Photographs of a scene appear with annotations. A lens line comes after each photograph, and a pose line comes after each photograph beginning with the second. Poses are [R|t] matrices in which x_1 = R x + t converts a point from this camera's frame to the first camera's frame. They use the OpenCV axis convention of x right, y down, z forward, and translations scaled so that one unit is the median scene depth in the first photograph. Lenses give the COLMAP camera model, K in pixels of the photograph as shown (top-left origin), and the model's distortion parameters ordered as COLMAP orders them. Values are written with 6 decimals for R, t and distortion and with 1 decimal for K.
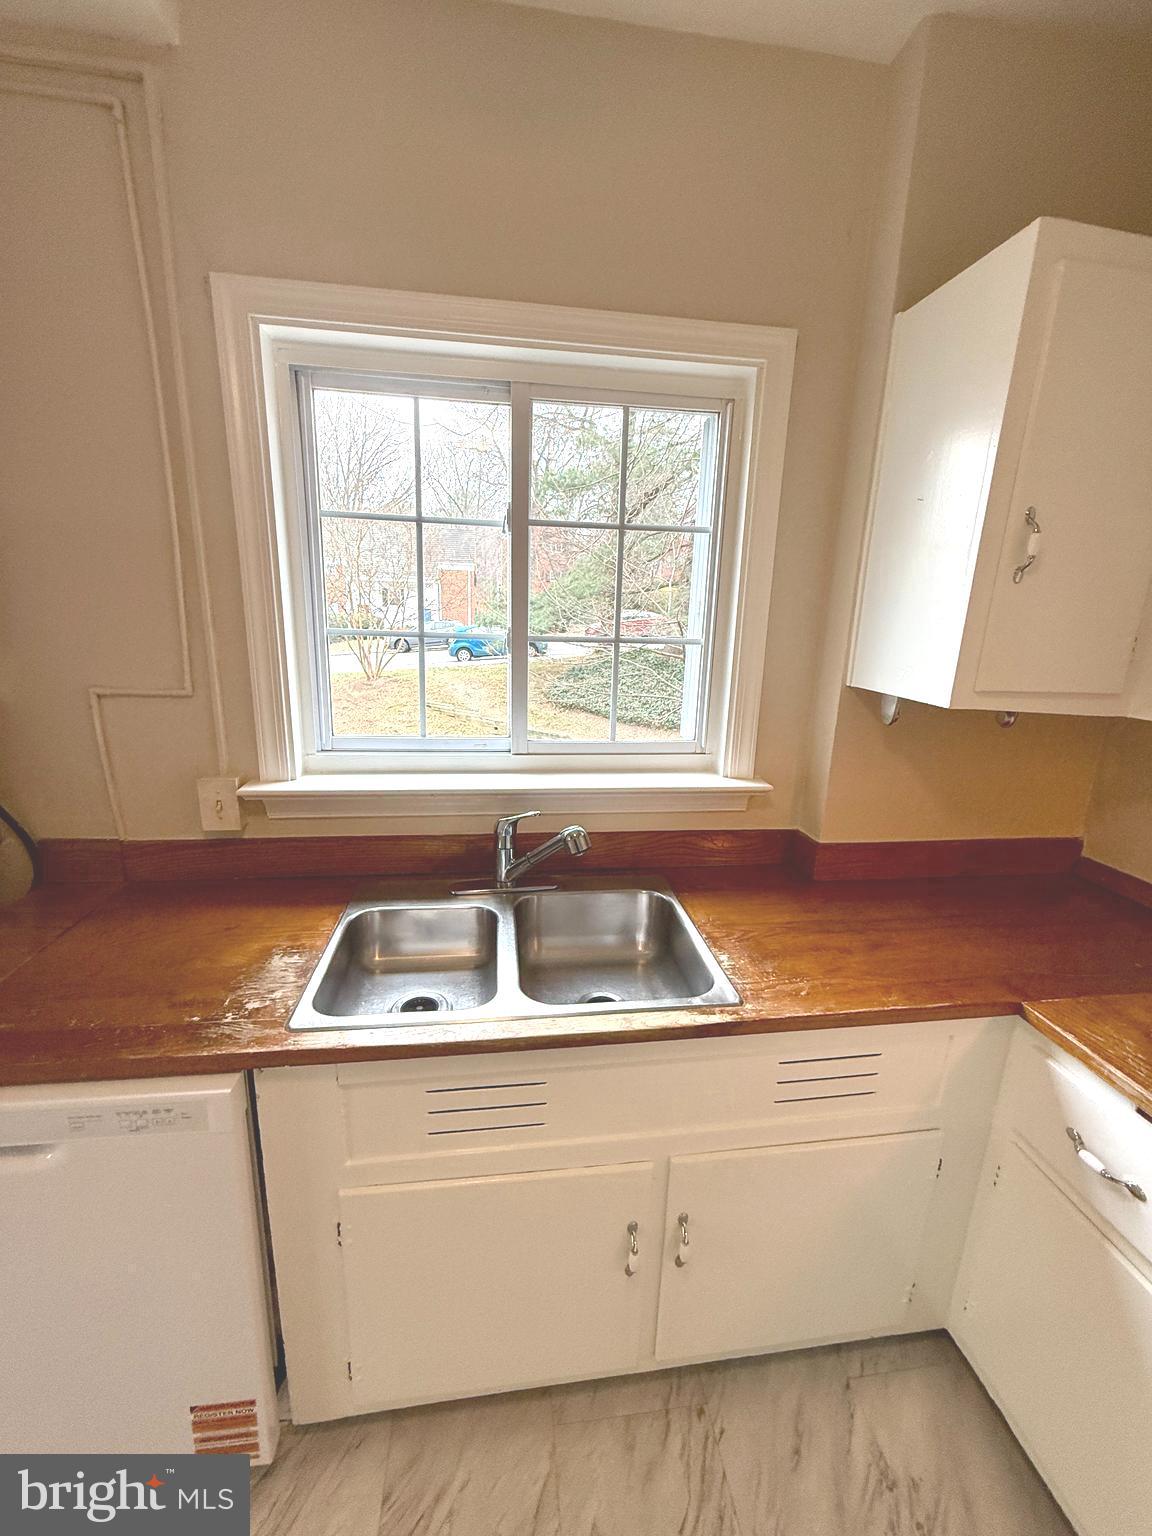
lens RADIAL K [[610.7, 0, 576.6], [0, 610.7, 763.0], [0, 0, 1]] dist [-0.000507, 0.000847]
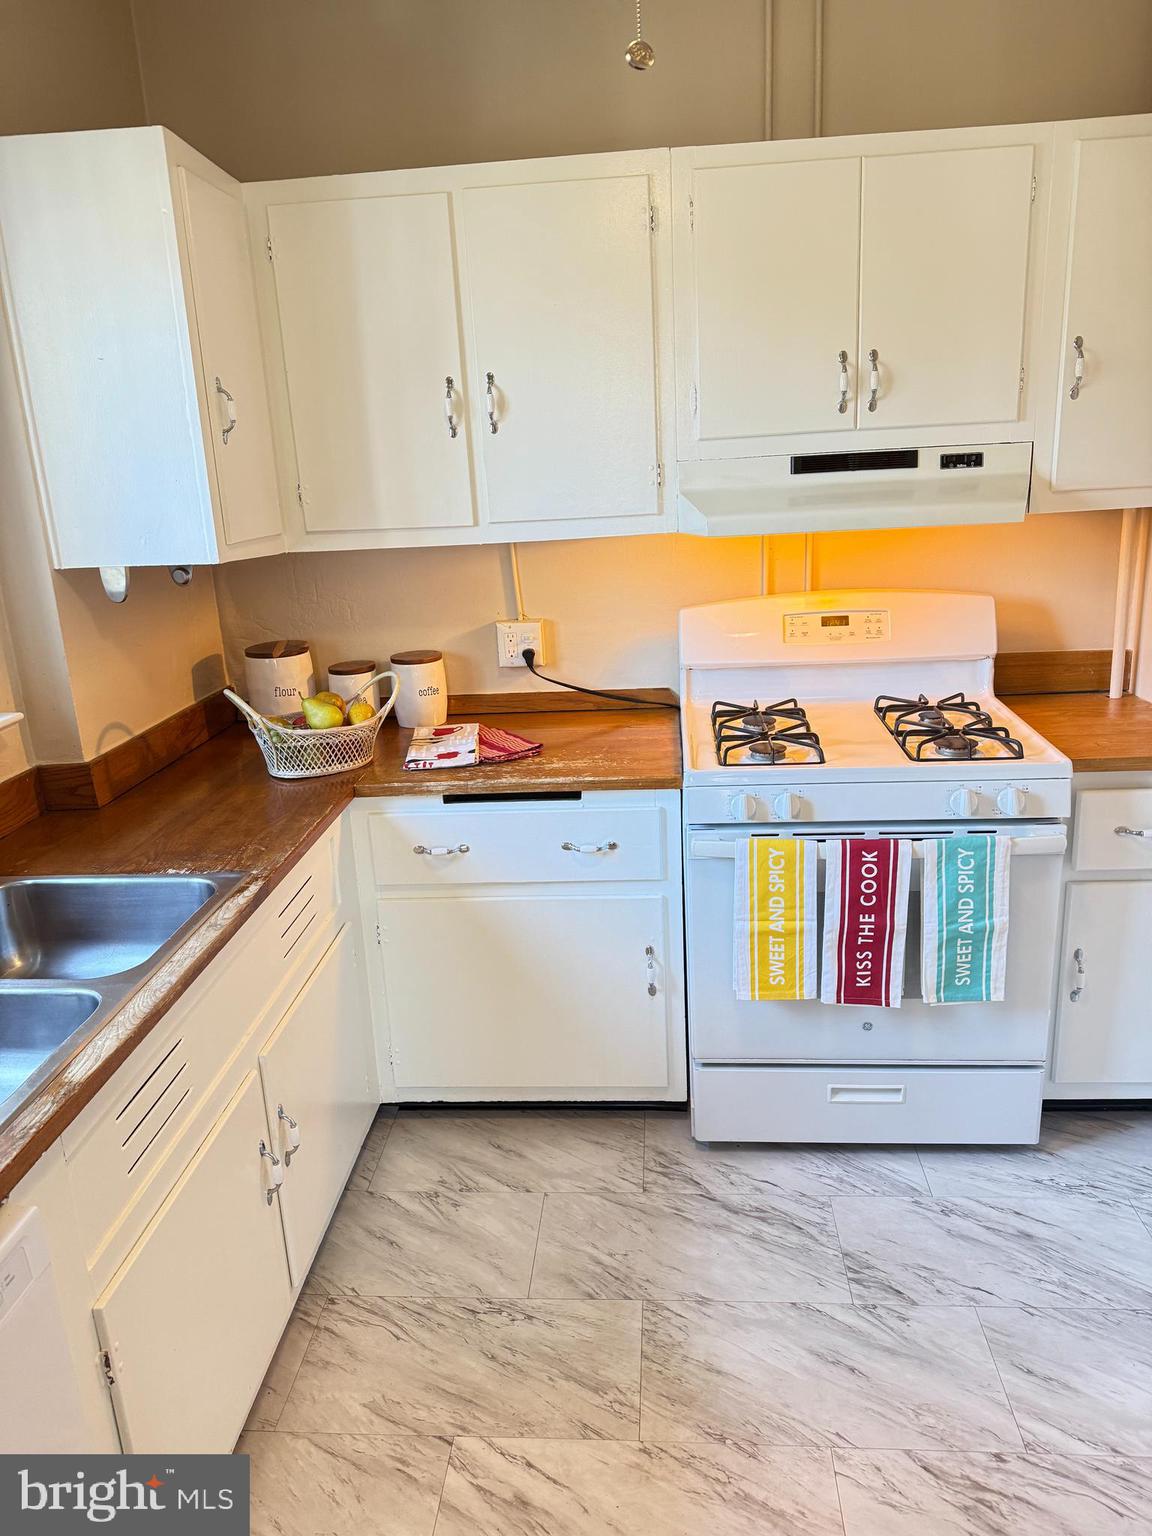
lens RADIAL K [[1084.4, 0, 577.2], [0, 1084.4, 769.3], [0, 0, 1]] dist [0.034021, -0.027402]
pose [[0.206194, -0.315111, 0.926385, -1.115456], [0.285729, 0.924857, 0.250994, -0.054942], [-0.935865, 0.212942, 0.280736, -0.042290]]
